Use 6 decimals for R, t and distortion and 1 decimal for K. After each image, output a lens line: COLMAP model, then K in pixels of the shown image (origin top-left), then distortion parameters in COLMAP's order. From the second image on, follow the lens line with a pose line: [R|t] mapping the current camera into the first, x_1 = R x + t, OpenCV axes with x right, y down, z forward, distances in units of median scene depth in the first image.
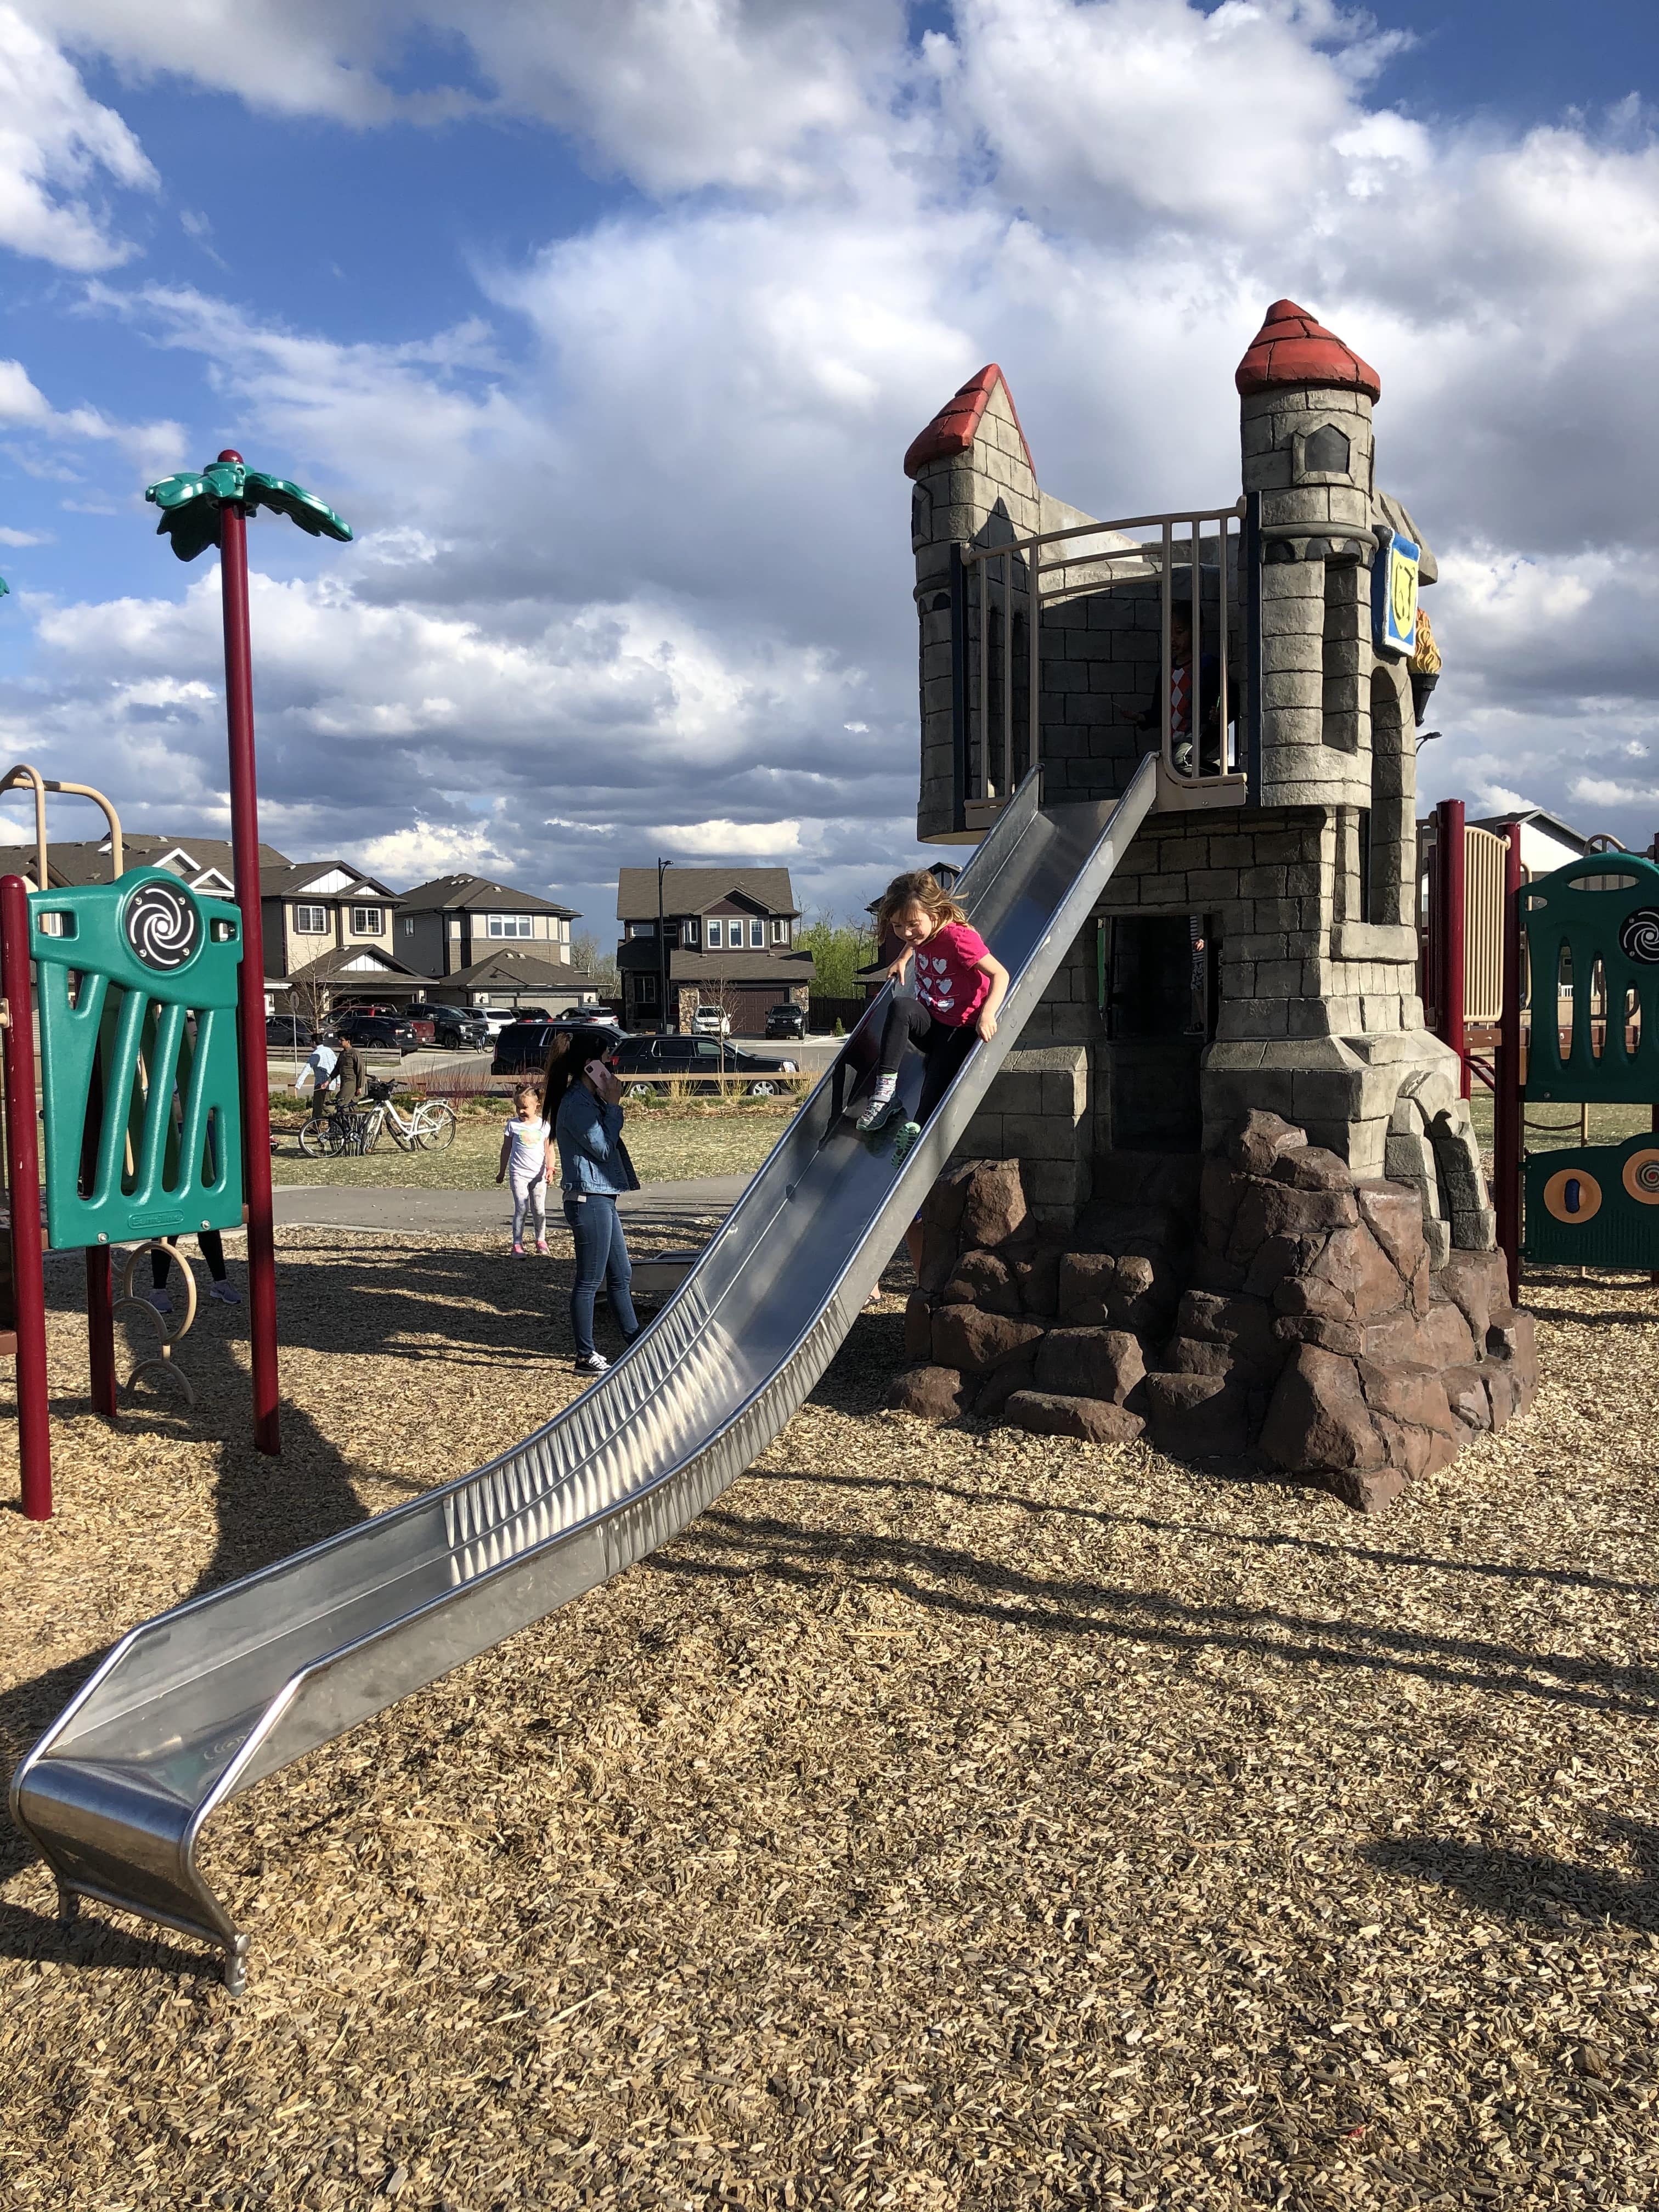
lens RADIAL K [[1623.5, 0, 841.3], [0, 1623.5, 1114.9], [0, 0, 1]] dist [-0.070871, 0.069747]
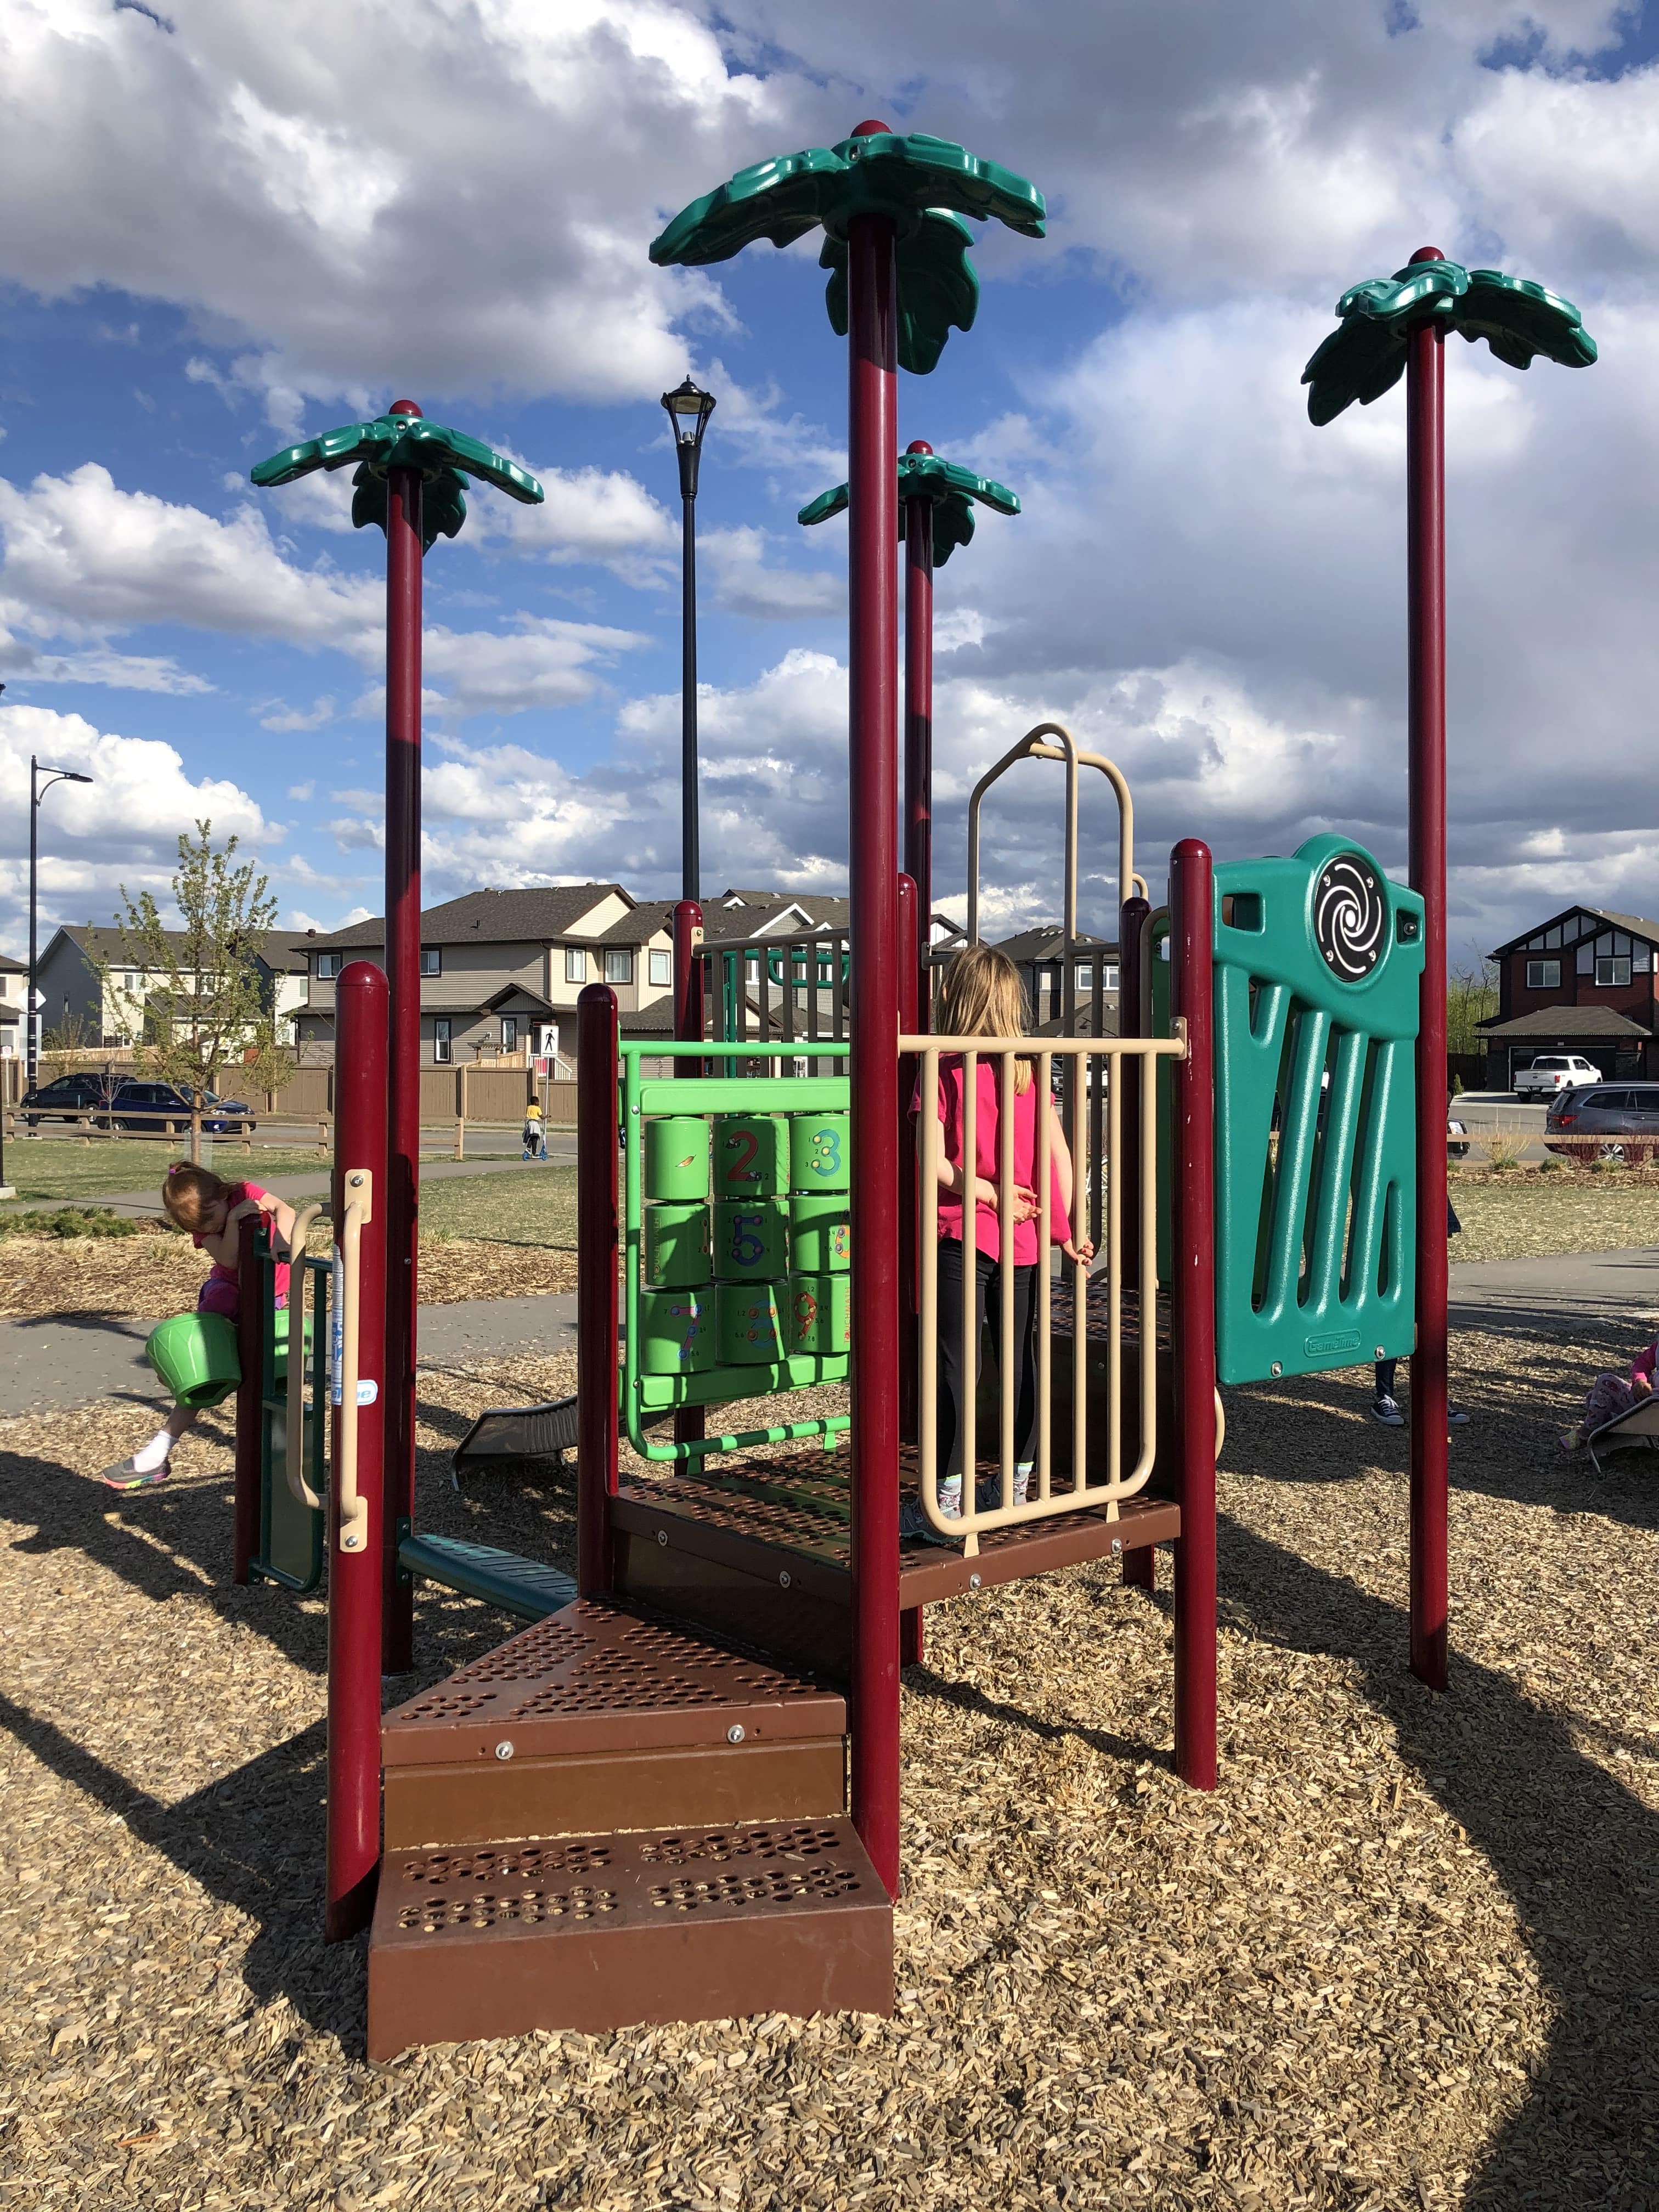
lens RADIAL K [[1620.8, 0, 829.5], [0, 1620.8, 1106.0], [0, 0, 1]] dist [-0.063852, 0.058041]
pose [[0.939370, 0.020830, -0.342271, -0.409956], [-0.033877, 0.998908, -0.032186, -0.007000], [0.341227, 0.041830, 0.939050, 0.287095]]
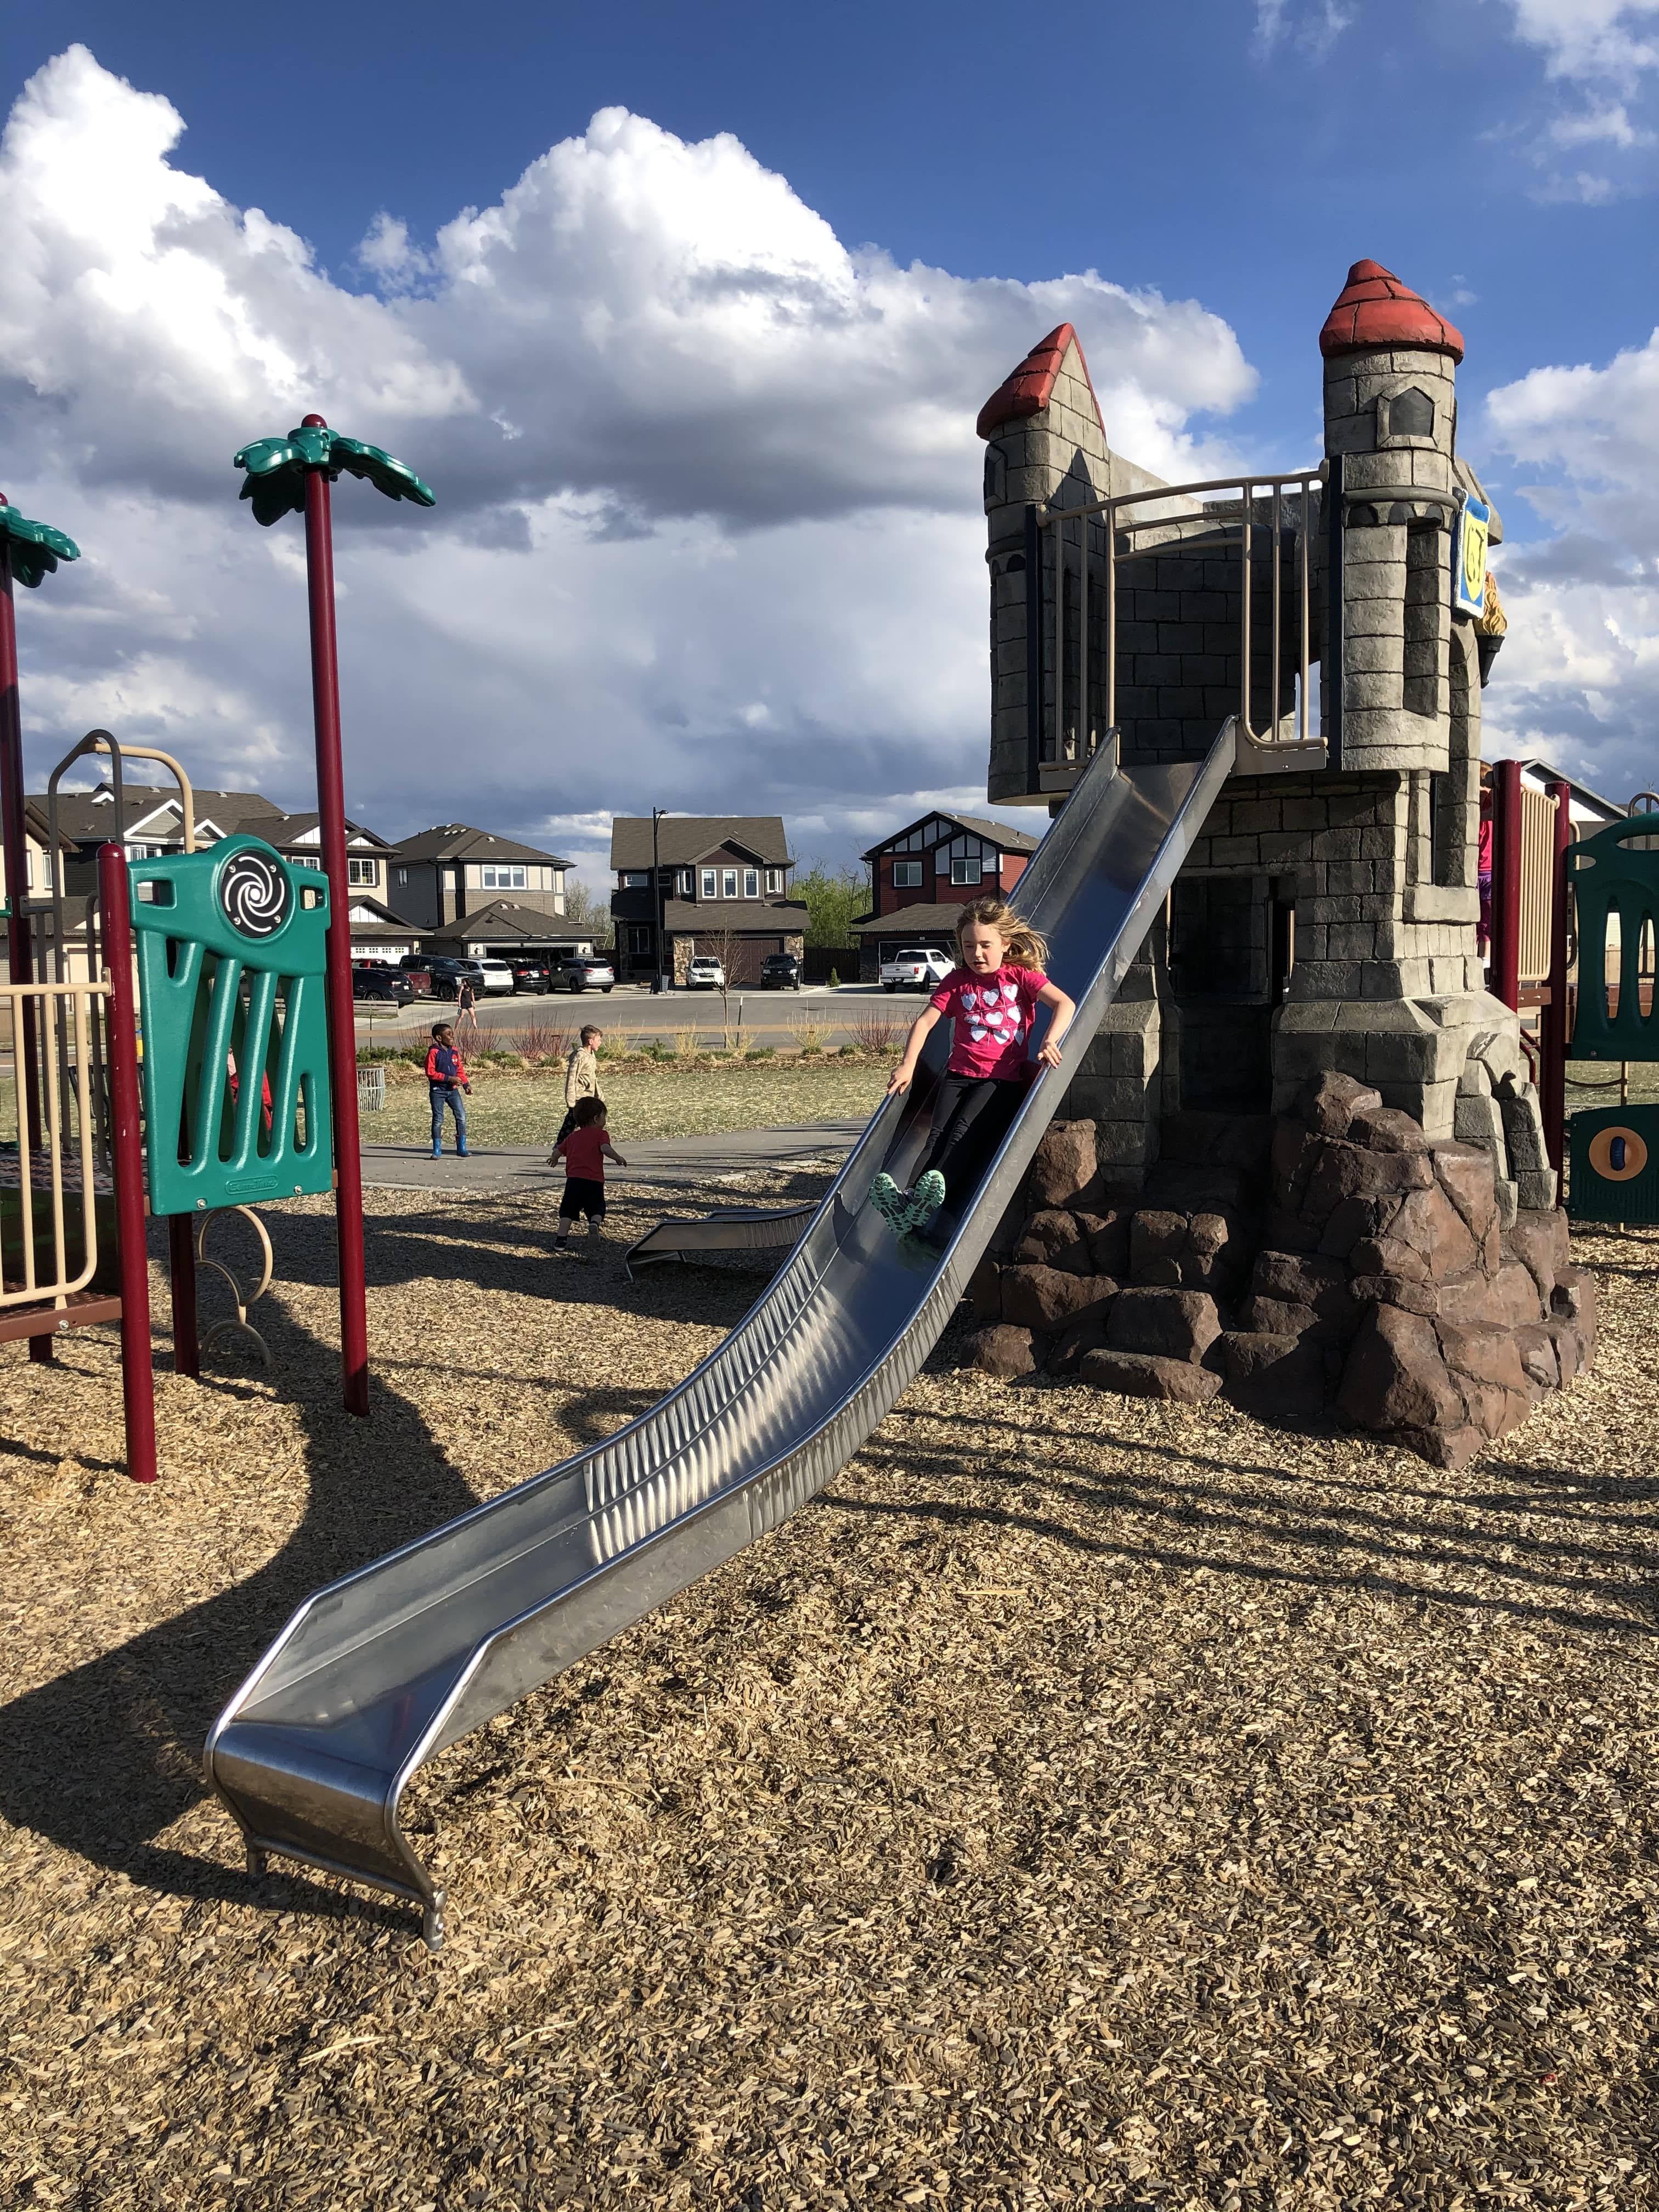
lens RADIAL K [[1620.8, 0, 829.5], [0, 1620.8, 1106.0], [0, 0, 1]] dist [-0.063852, 0.058041]
pose [[0.999997, -0.002278, -0.001113, -0.064973], [0.002306, 0.999662, 0.025886, -0.010330], [0.001054, -0.025888, 0.999664, -0.009288]]
